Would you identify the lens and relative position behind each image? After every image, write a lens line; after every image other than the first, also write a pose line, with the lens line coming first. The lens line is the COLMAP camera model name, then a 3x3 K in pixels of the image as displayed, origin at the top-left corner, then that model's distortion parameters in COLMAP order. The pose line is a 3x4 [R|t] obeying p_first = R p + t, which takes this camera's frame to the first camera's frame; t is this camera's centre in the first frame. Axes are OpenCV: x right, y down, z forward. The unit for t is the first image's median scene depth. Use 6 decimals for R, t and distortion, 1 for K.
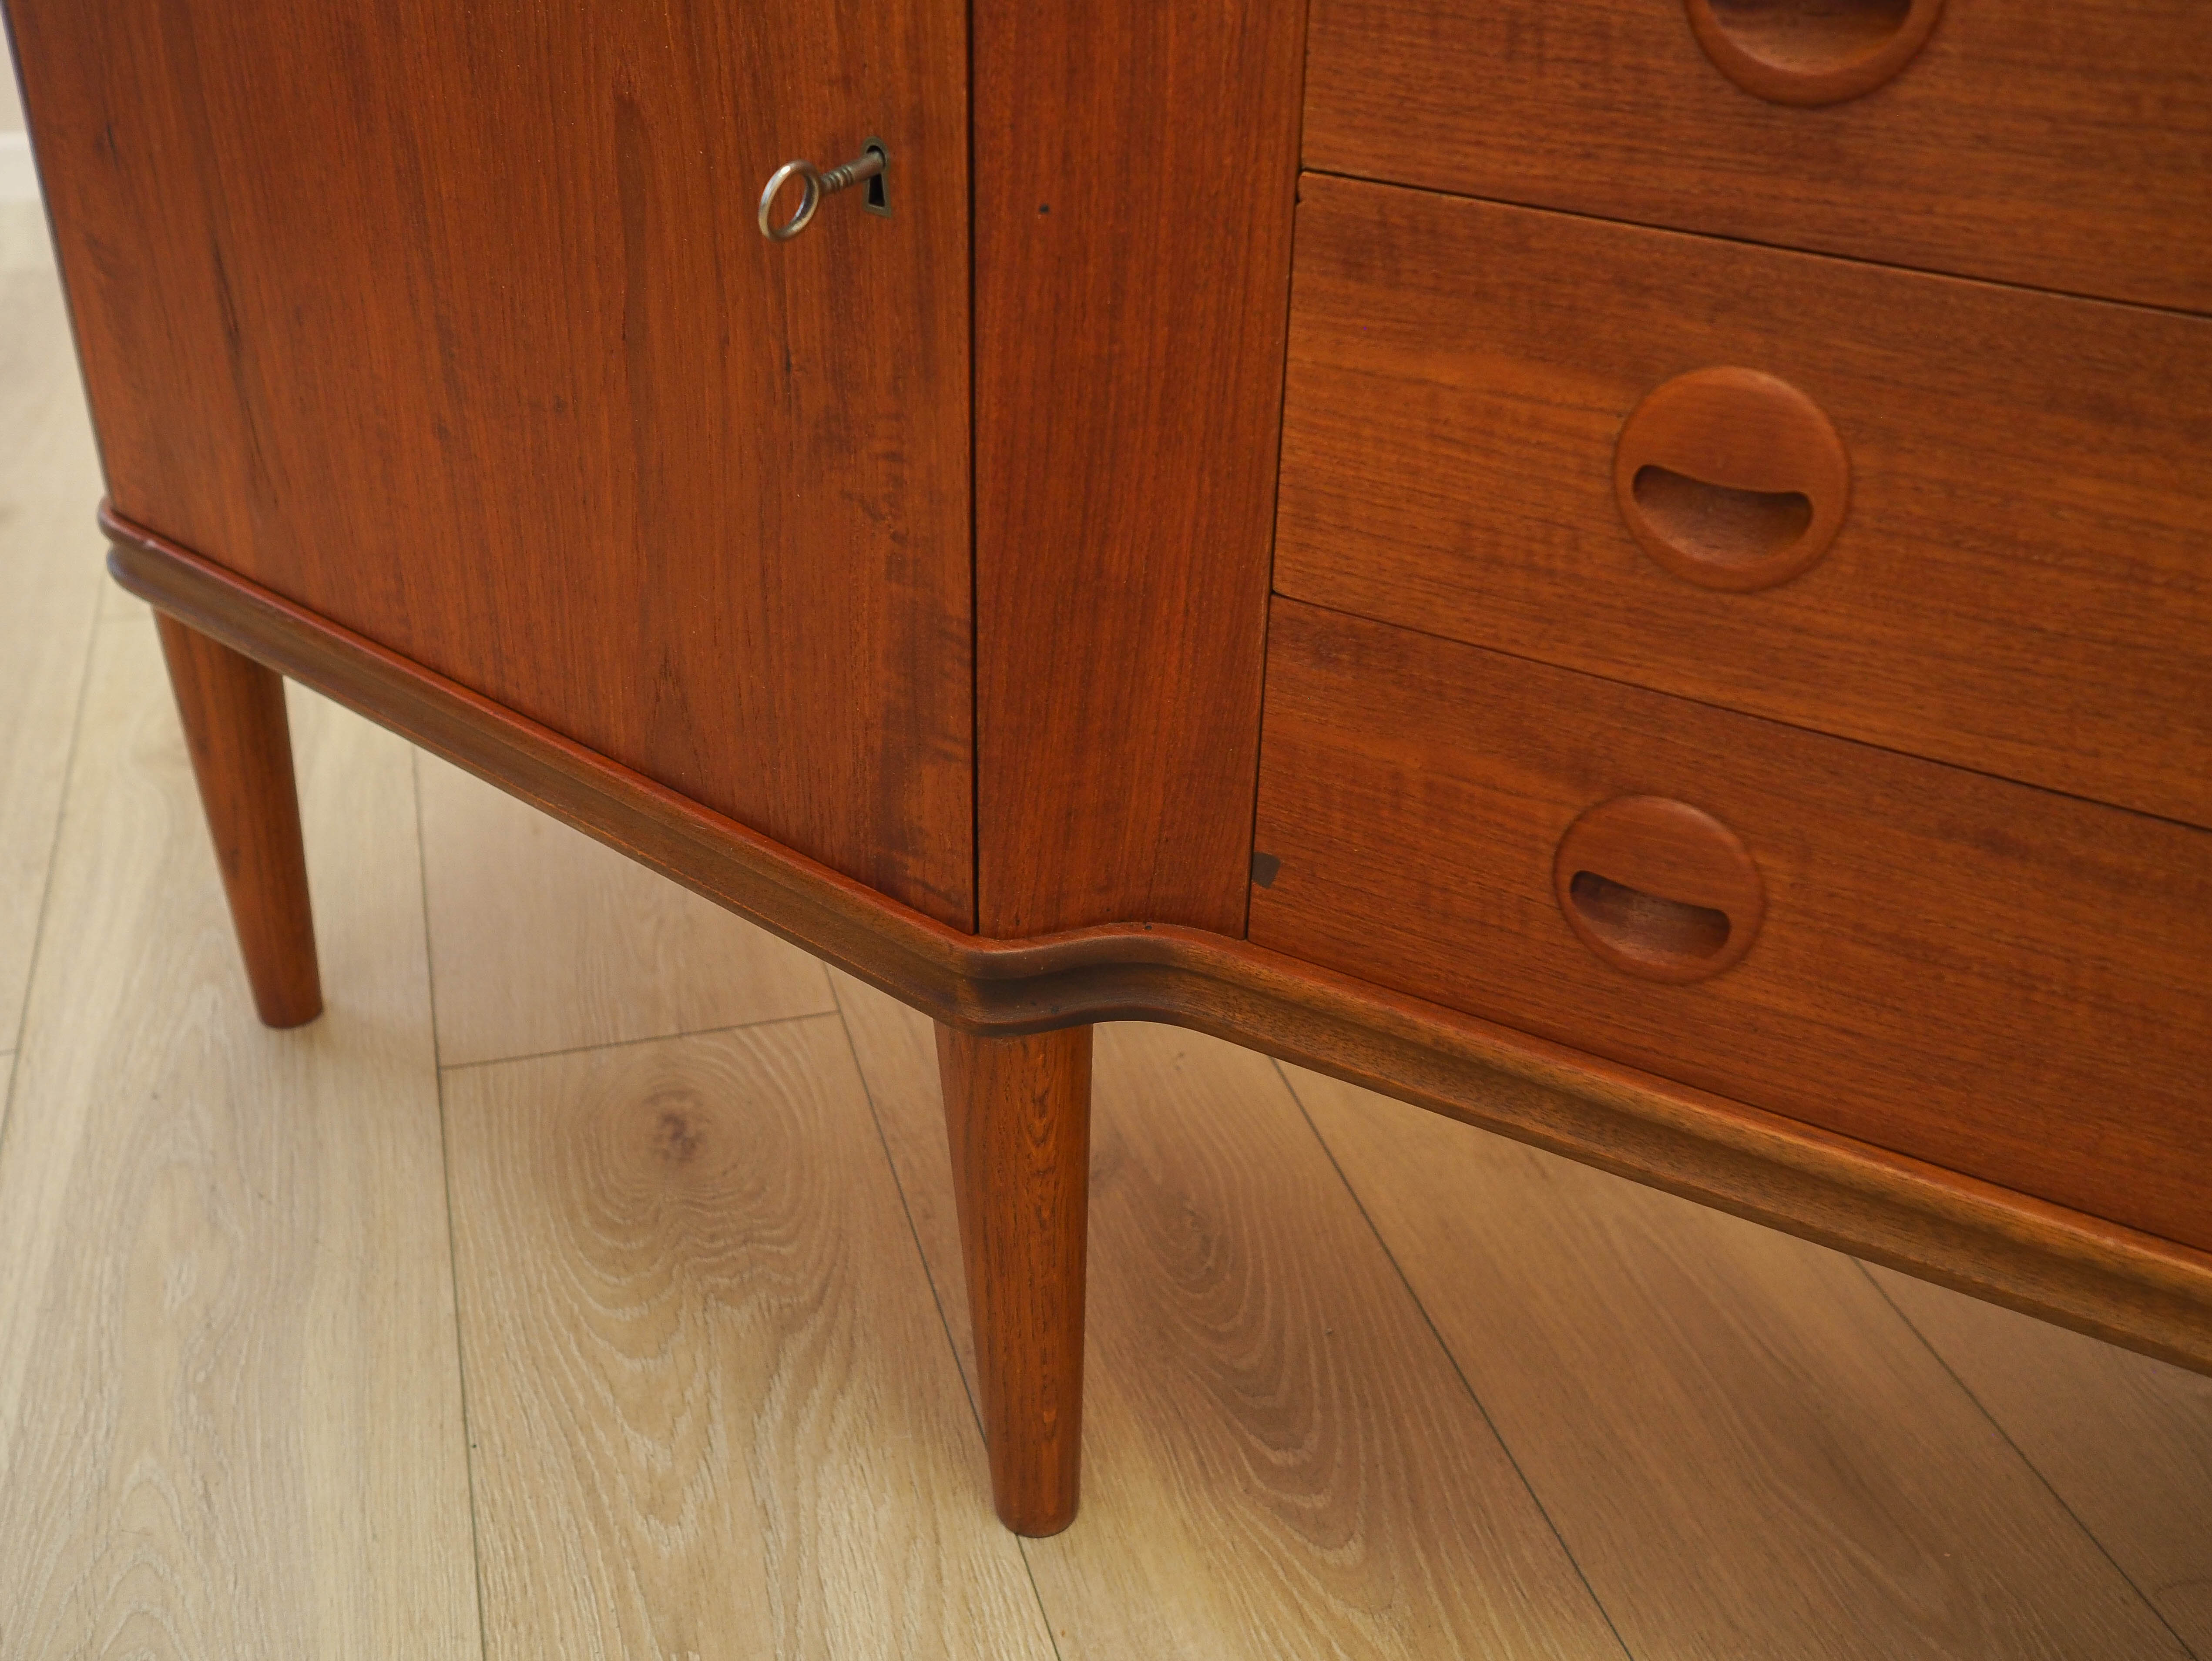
lens RADIAL K [[2265.3, 0, 1082.4], [0, 2265.3, 824.8], [0, 0, 1]] dist [-0.018634, 0.018653]
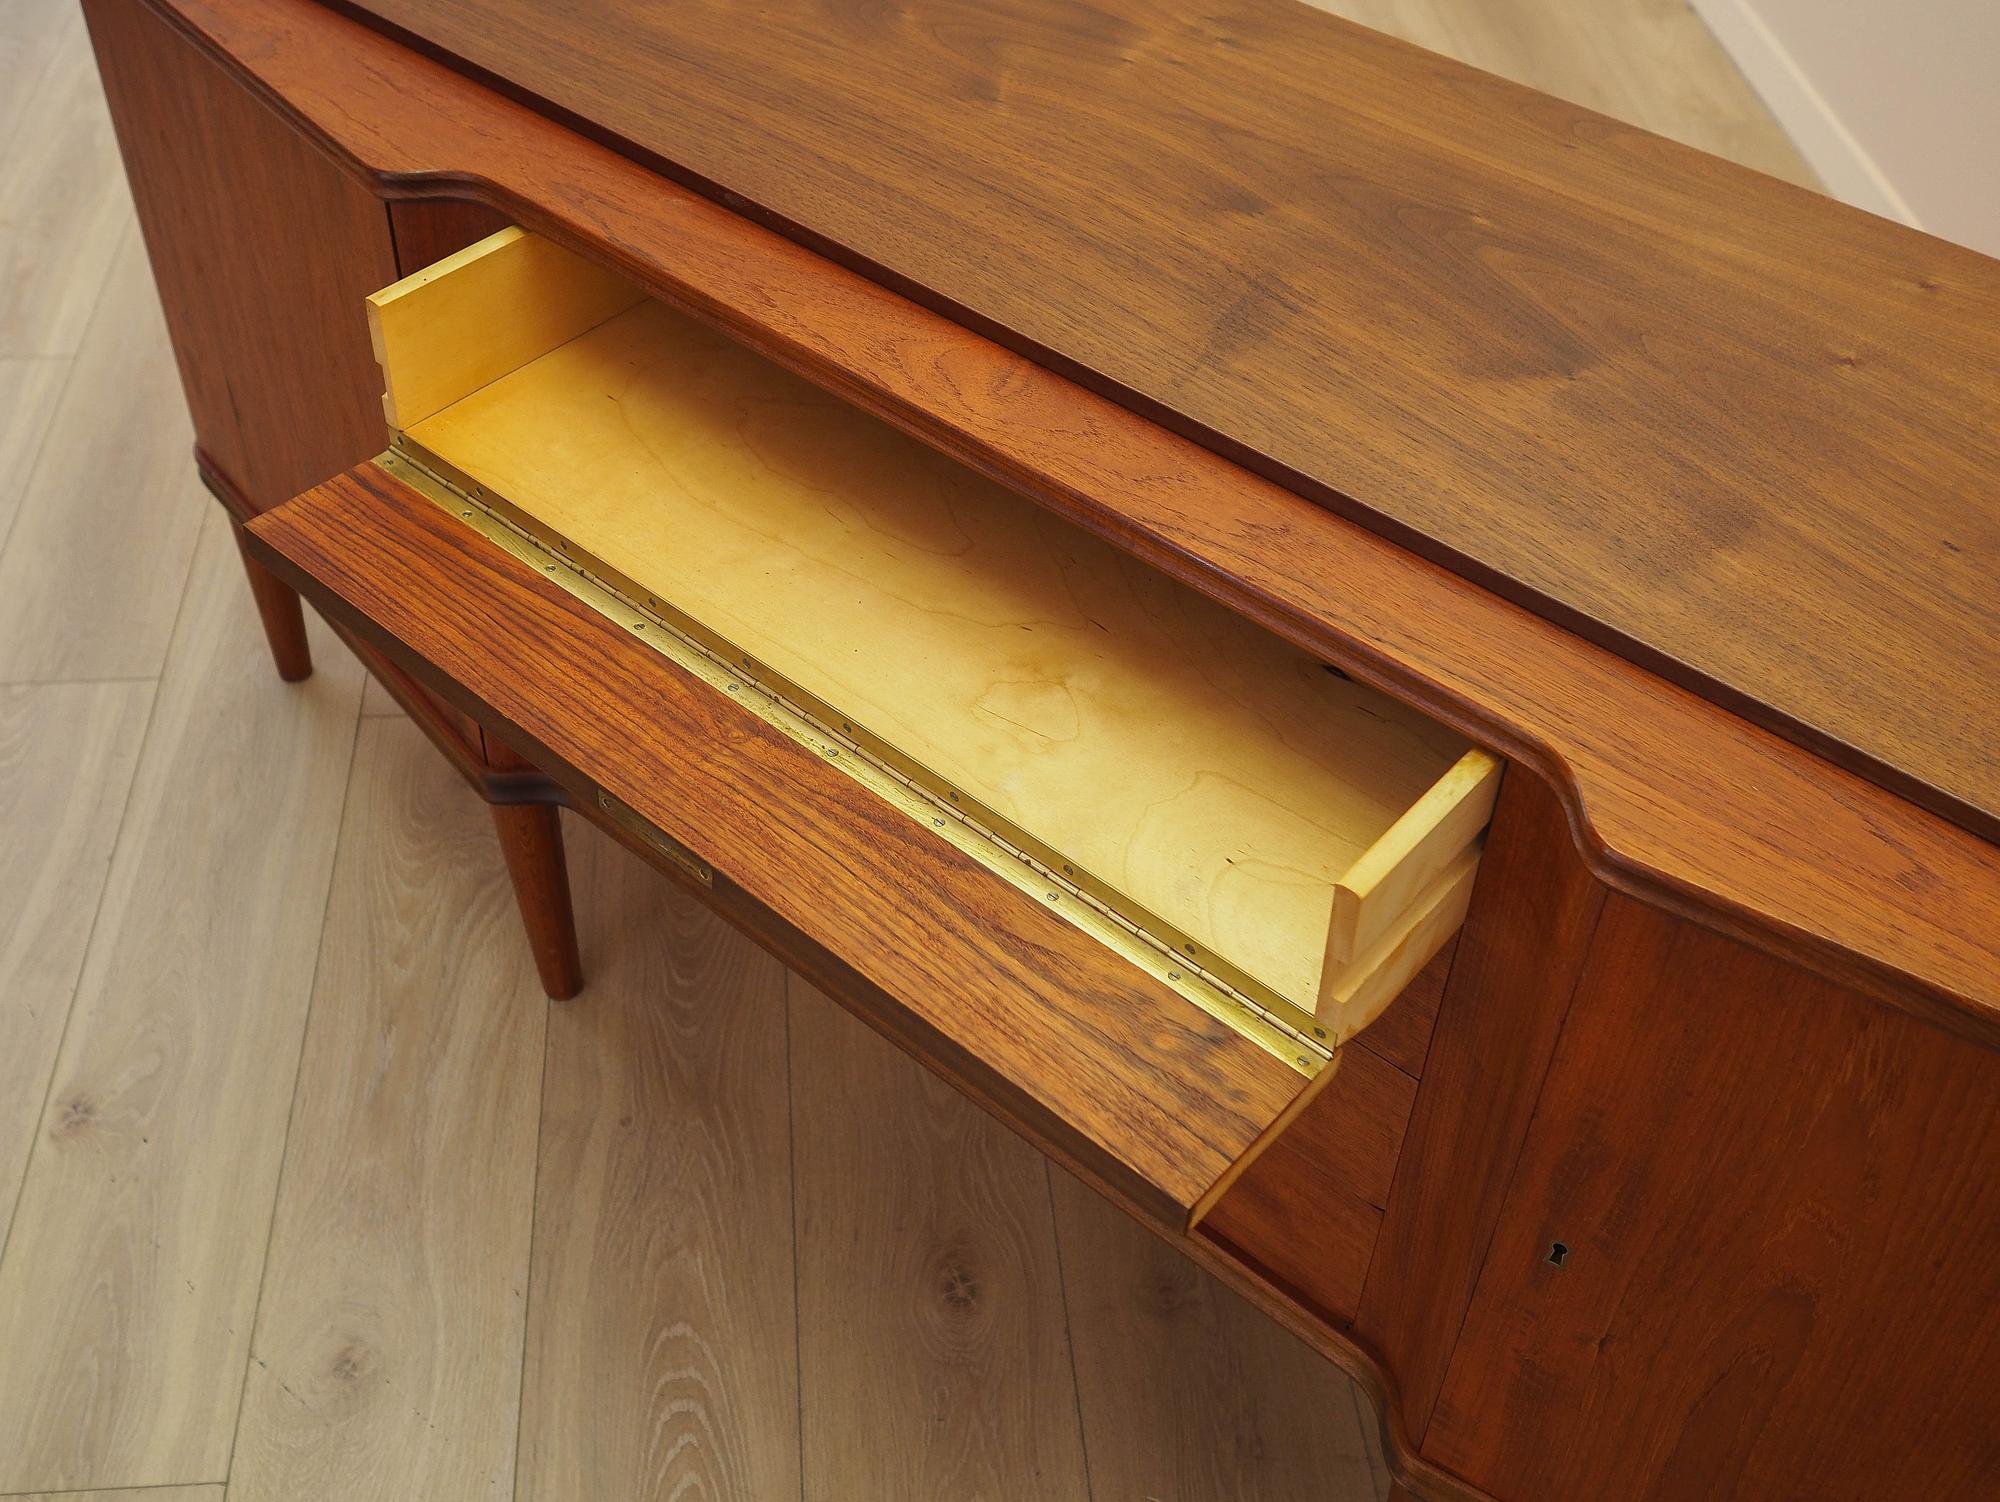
lens RADIAL K [[2185.1, 0, 928.2], [0, 2185.1, 695.8], [0, 0, 1]] dist [-0.016352, -0.010082]
pose [[0.977753, 0.137177, -0.158684, 0.597096], [-0.101279, 0.971227, 0.215548, -0.443582], [0.183687, -0.194682, 0.963514, -0.877109]]
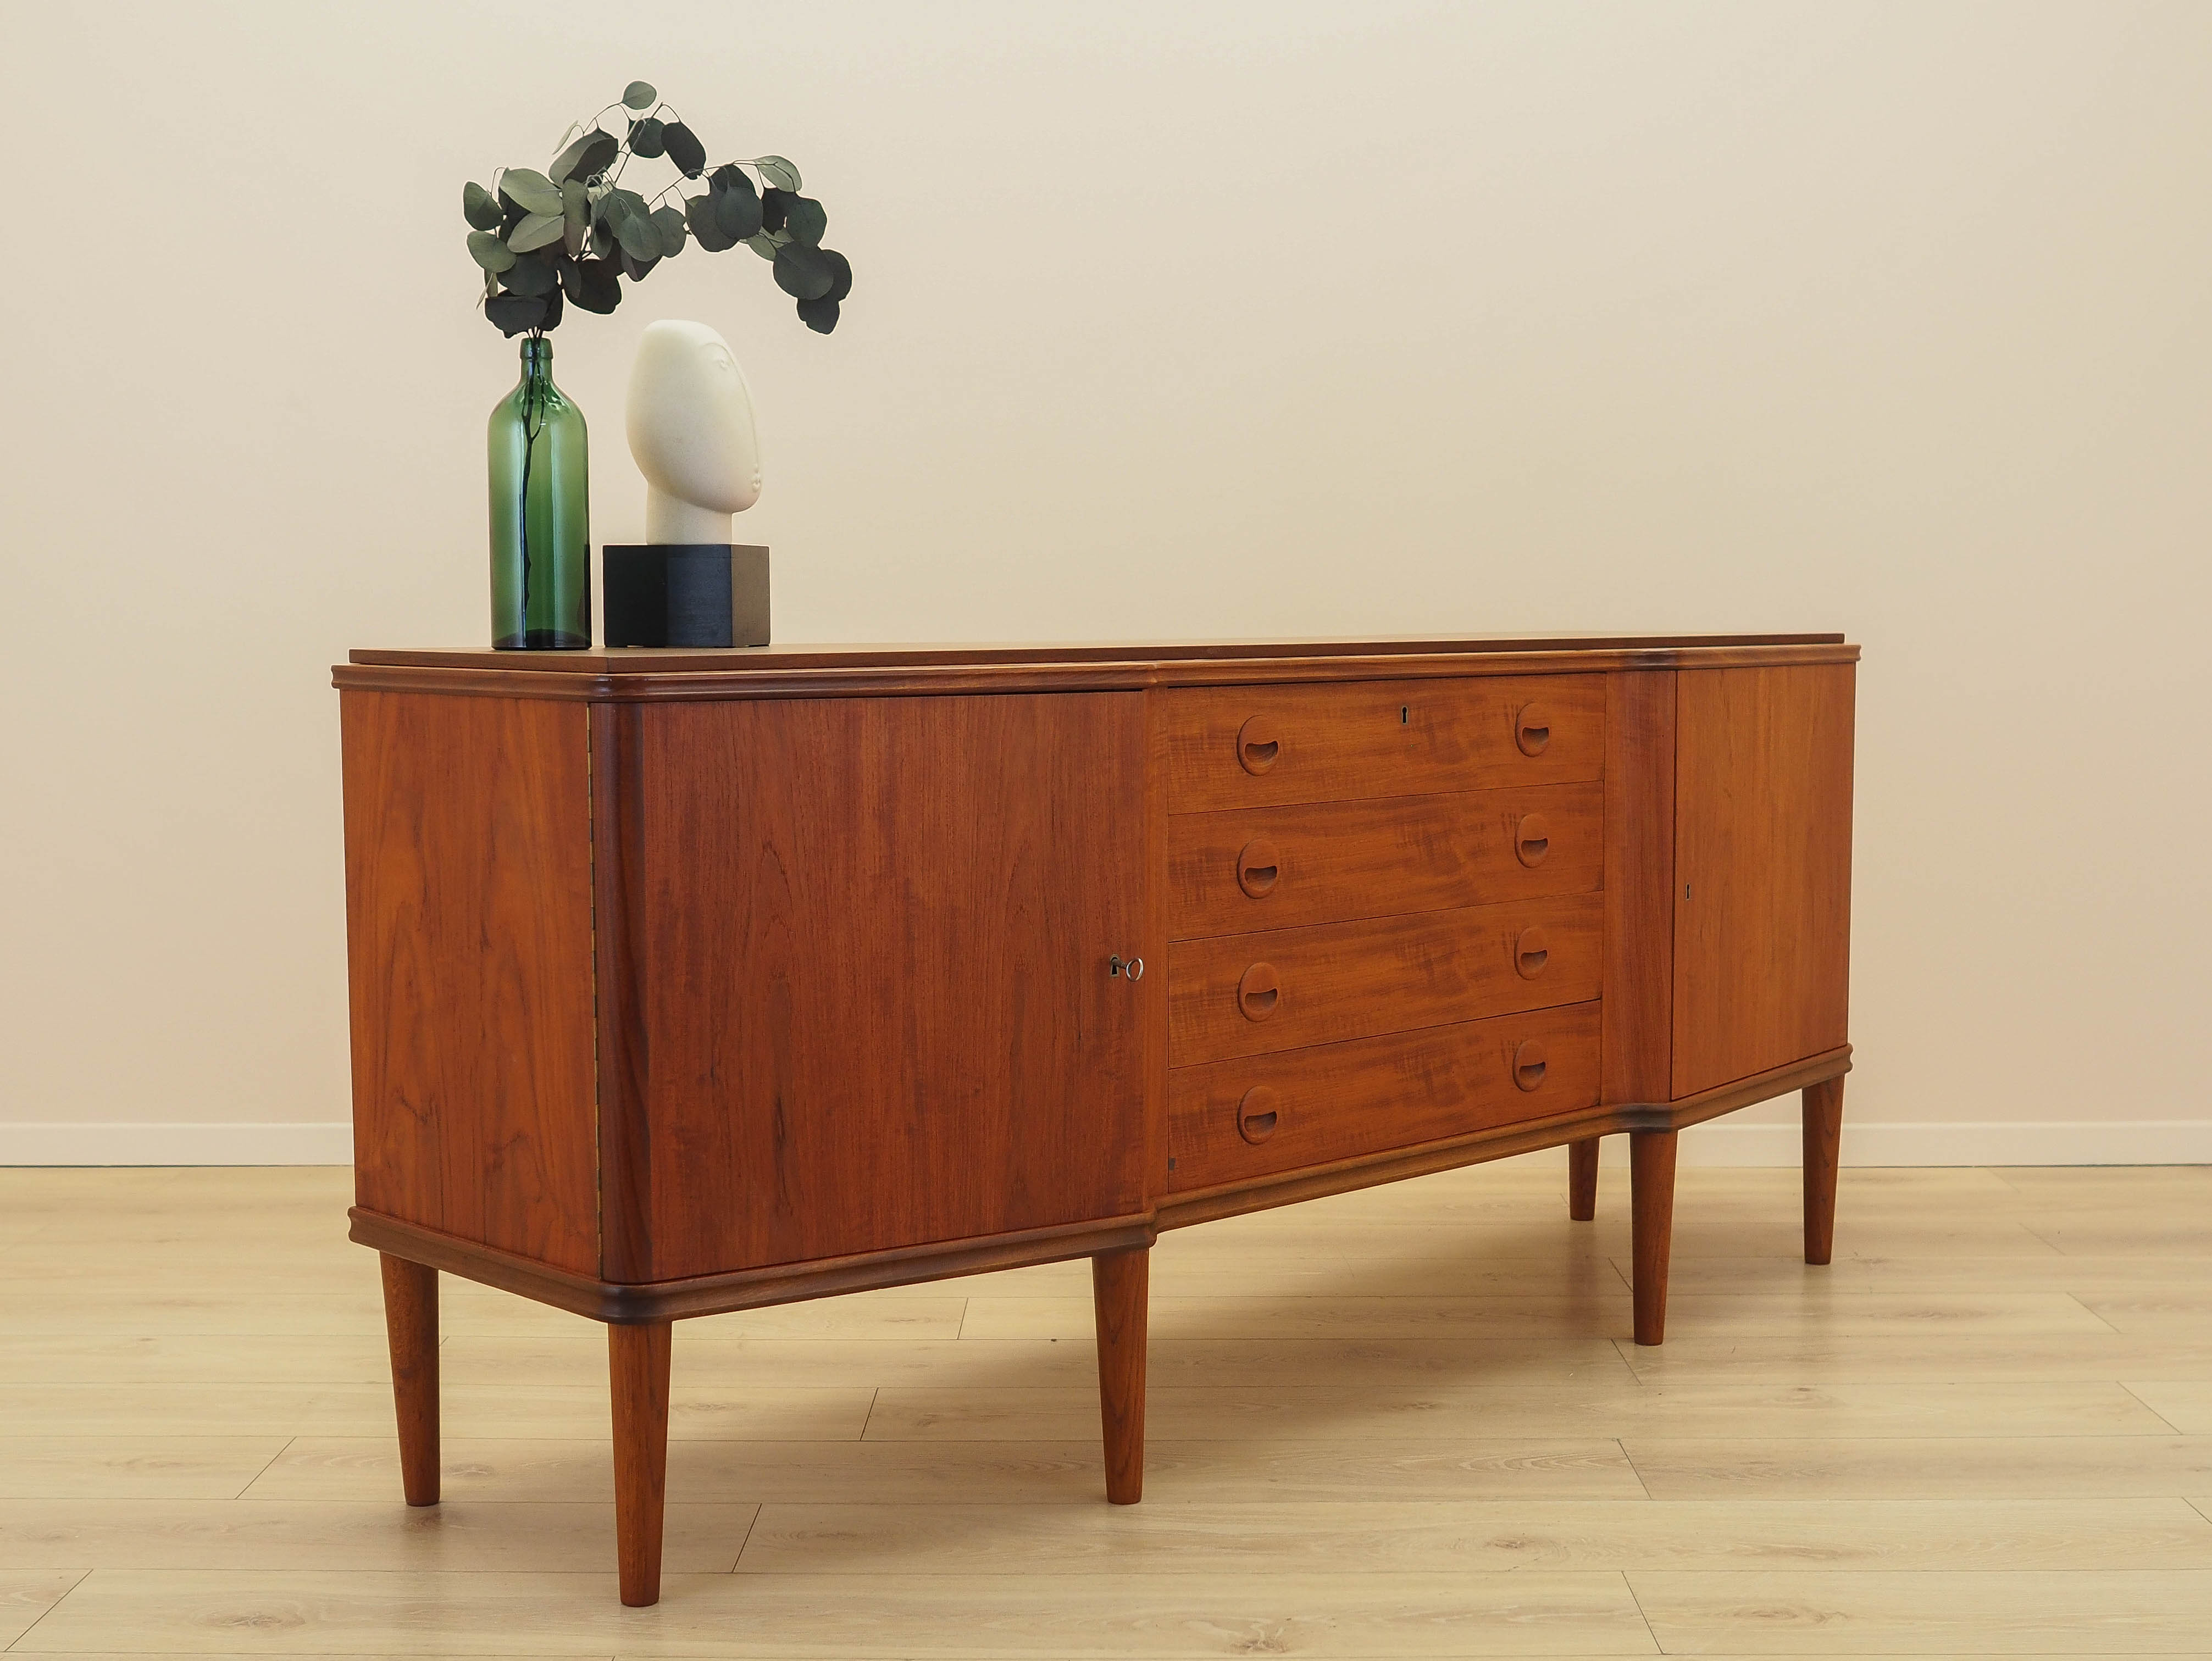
lens RADIAL K [[2847.8, 0, 1181.9], [0, 2847.8, 861.6], [0, 0, 1]] dist [-0.007905, 0.010876]
pose [[0.267059, -0.106873, 0.957736, -2.761888], [0.499890, 0.865028, -0.042863, -0.126192], [-0.823887, 0.490209, 0.284438, -0.249491]]
